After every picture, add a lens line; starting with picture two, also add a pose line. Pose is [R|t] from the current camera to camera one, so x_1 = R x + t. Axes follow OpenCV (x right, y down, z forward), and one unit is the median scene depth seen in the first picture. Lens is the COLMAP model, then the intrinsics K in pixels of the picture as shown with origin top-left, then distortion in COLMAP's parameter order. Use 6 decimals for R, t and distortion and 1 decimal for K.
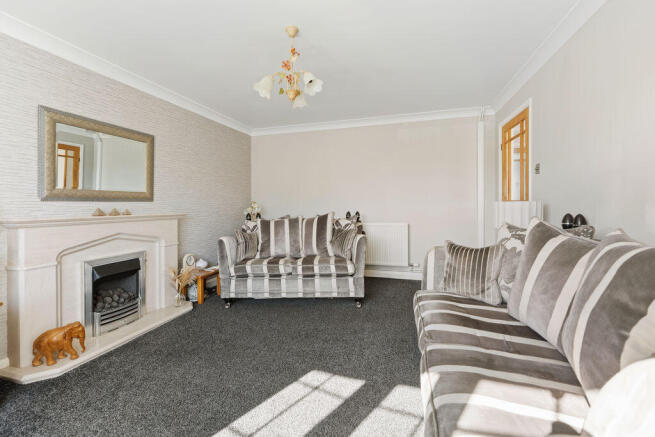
lens RADIAL K [[269.2, 0, 343.5], [0, 269.2, 206.0], [0, 0, 1]] dist [0.002965, -0.000619]
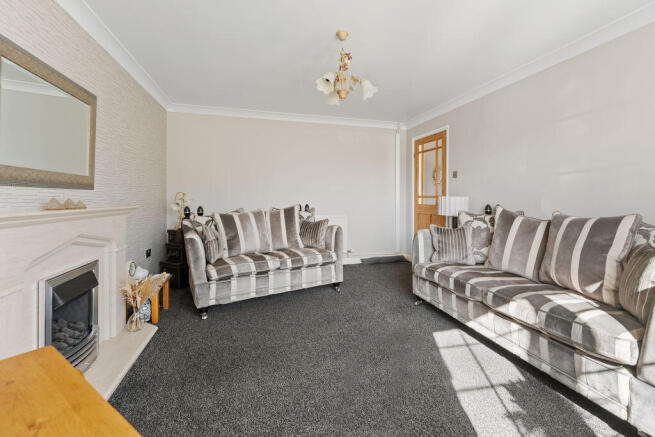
lens RADIAL K [[269.2, 0, 348.3], [0, 269.2, 198.1], [0, 0, 1]] dist [0.002965, -0.000619]
pose [[0.850413, 0.009993, 0.526021, -0.497973], [-0.006656, 0.999944, -0.008237, 0.006478], [-0.526074, 0.003503, 0.850432, 0.049309]]
